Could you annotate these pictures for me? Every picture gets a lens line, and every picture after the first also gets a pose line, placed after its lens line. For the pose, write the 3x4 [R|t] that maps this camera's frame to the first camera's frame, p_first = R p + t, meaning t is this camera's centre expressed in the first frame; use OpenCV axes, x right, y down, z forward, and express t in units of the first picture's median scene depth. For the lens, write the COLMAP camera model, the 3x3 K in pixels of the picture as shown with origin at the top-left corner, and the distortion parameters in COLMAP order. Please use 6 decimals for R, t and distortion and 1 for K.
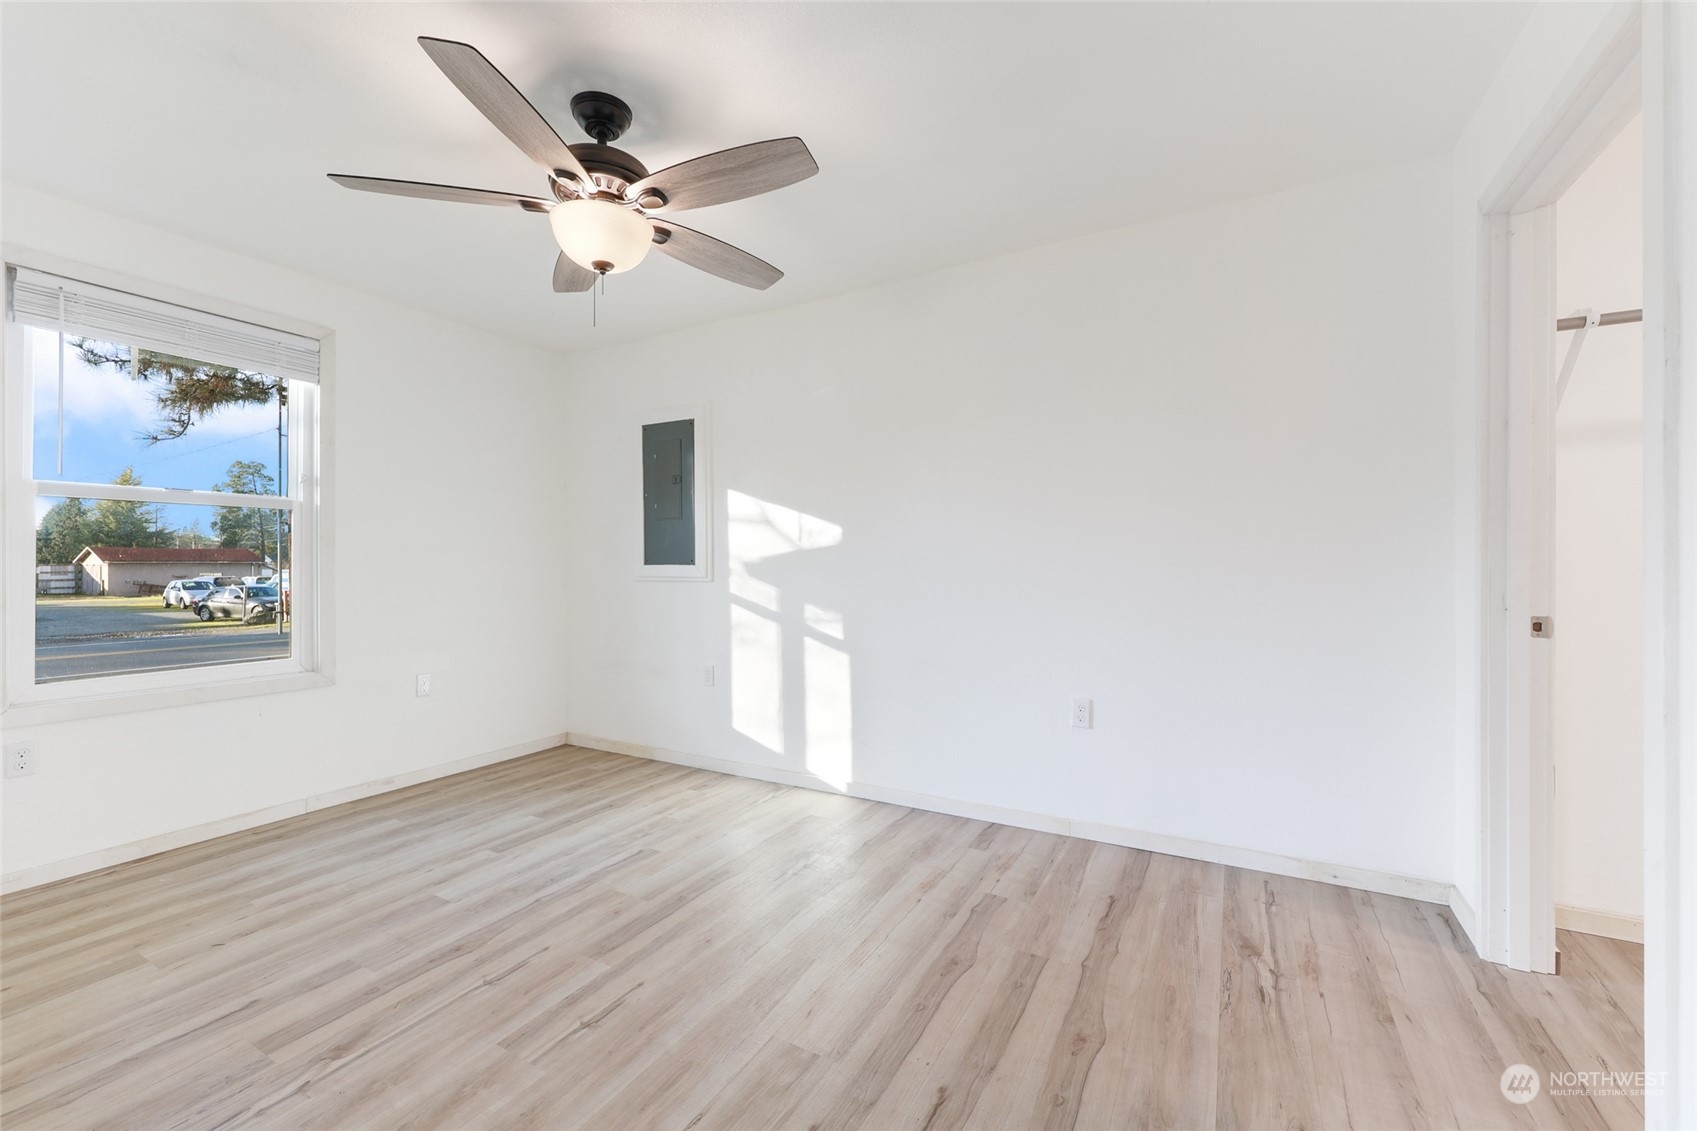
lens RADIAL K [[679.1, 0, 849.8], [0, 679.1, 559.8], [0, 0, 1]] dist [-0.002035, -0.000177]
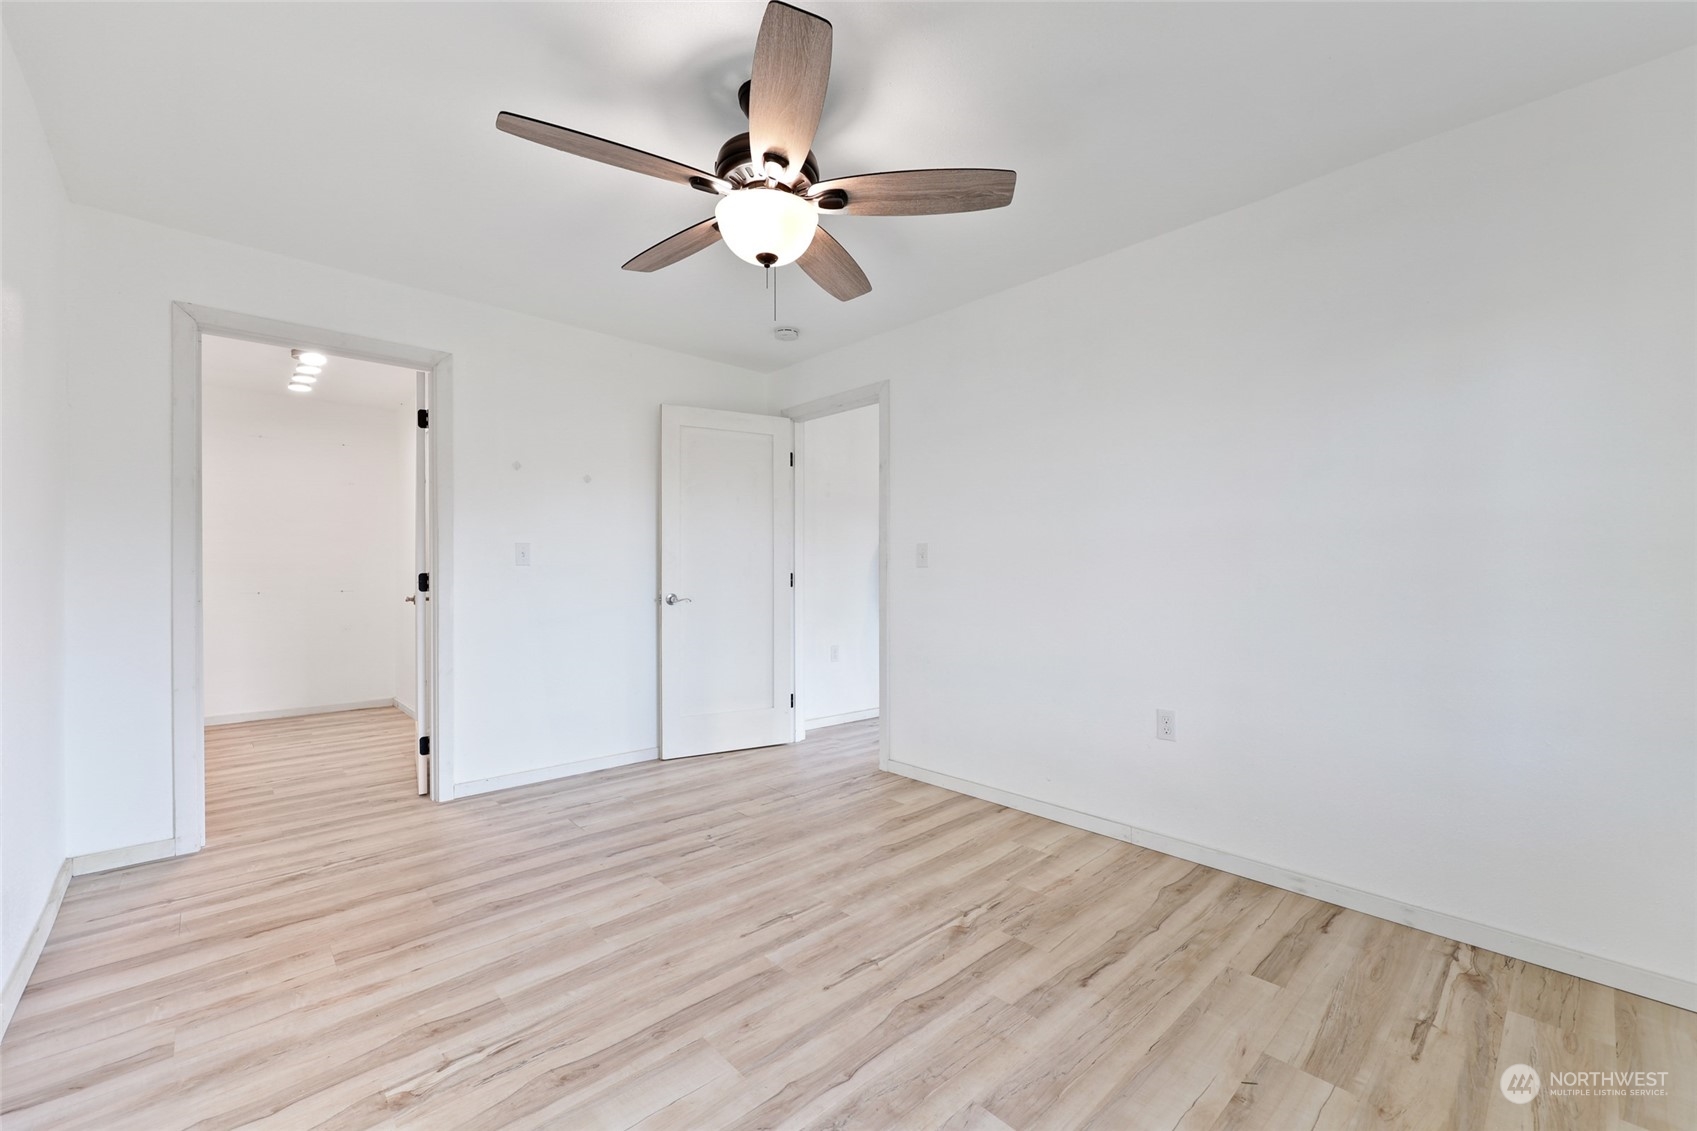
lens RADIAL K [[679.1, 0, 849.8], [0, 679.1, 559.8], [0, 0, 1]] dist [-0.002035, -0.000177]
pose [[-0.954294, 0.009134, 0.298729, -0.752901], [0.005423, 0.999898, -0.013250, 0.008531], [-0.298819, -0.011024, -0.954246, 1.860956]]
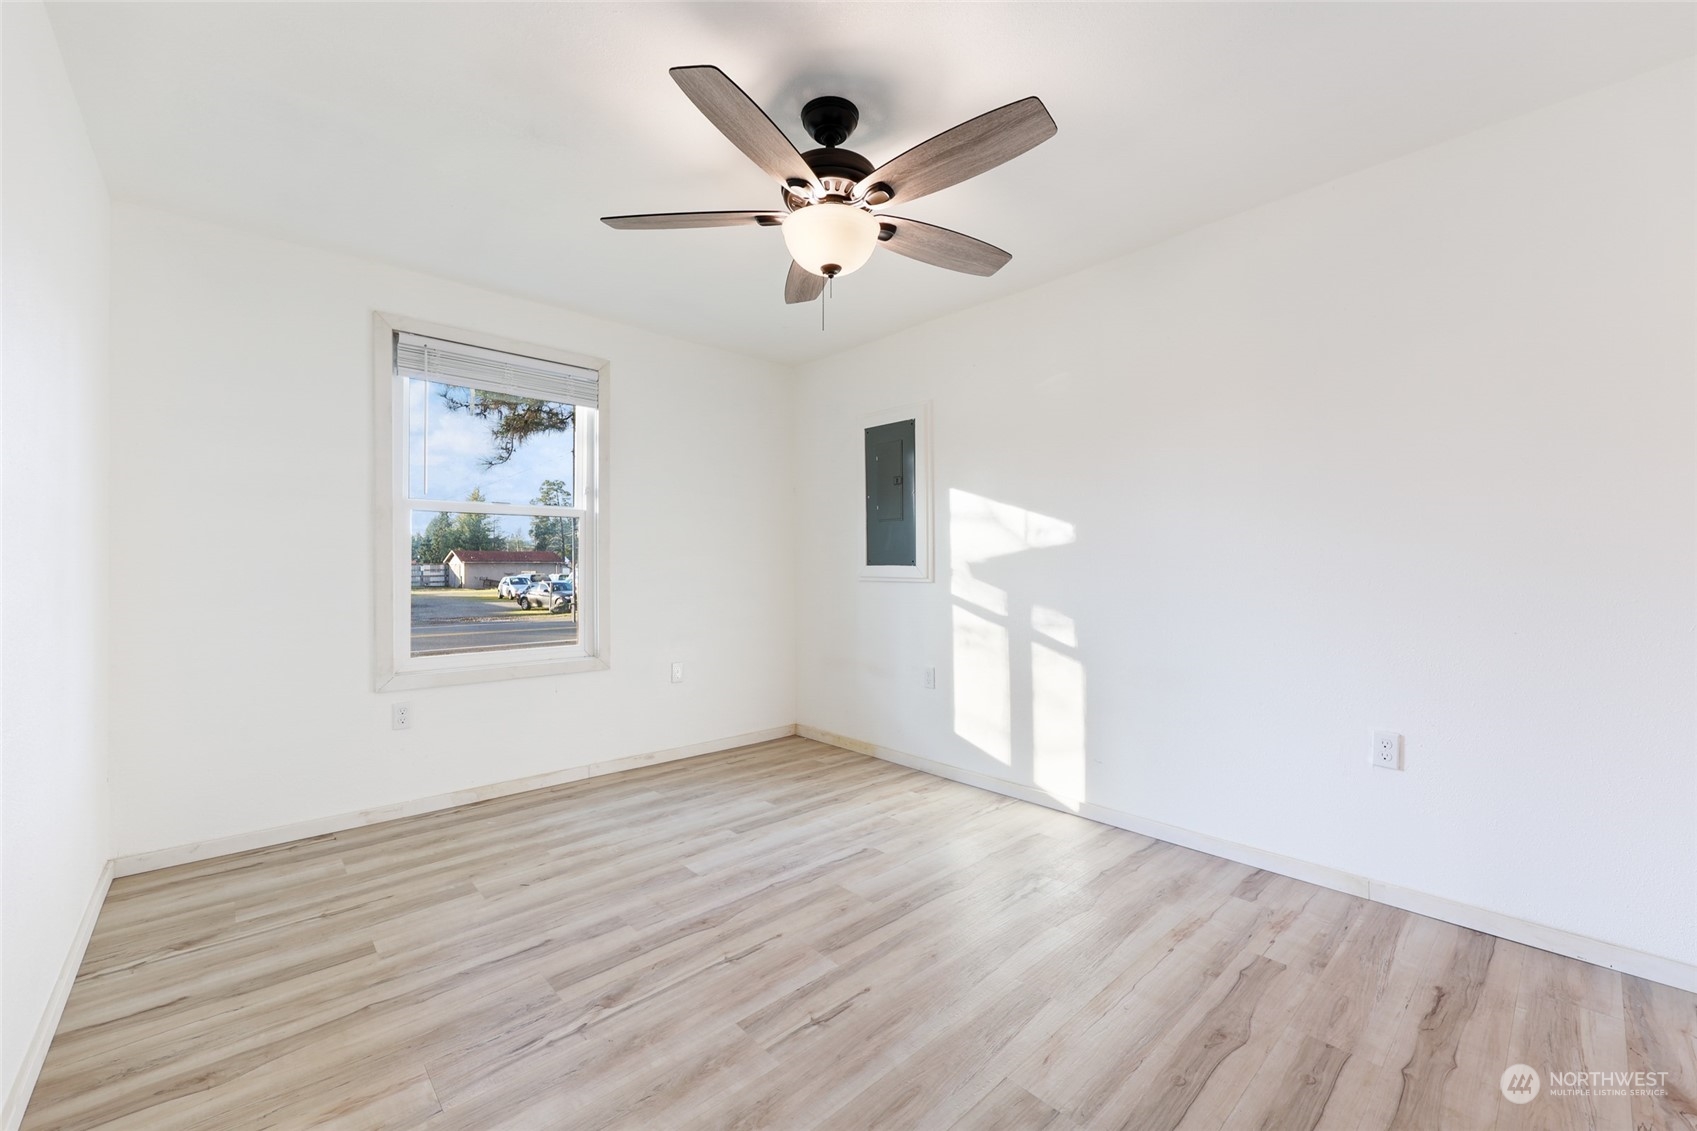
lens RADIAL K [[679.1, 0, 849.8], [0, 679.1, 559.8], [0, 0, 1]] dist [-0.002035, -0.000177]
pose [[0.951099, -0.000332, -0.308887, -0.024584], [0.000076, 1.000000, -0.000840, -0.000035], [0.308887, 0.000775, 0.951098, 0.046386]]
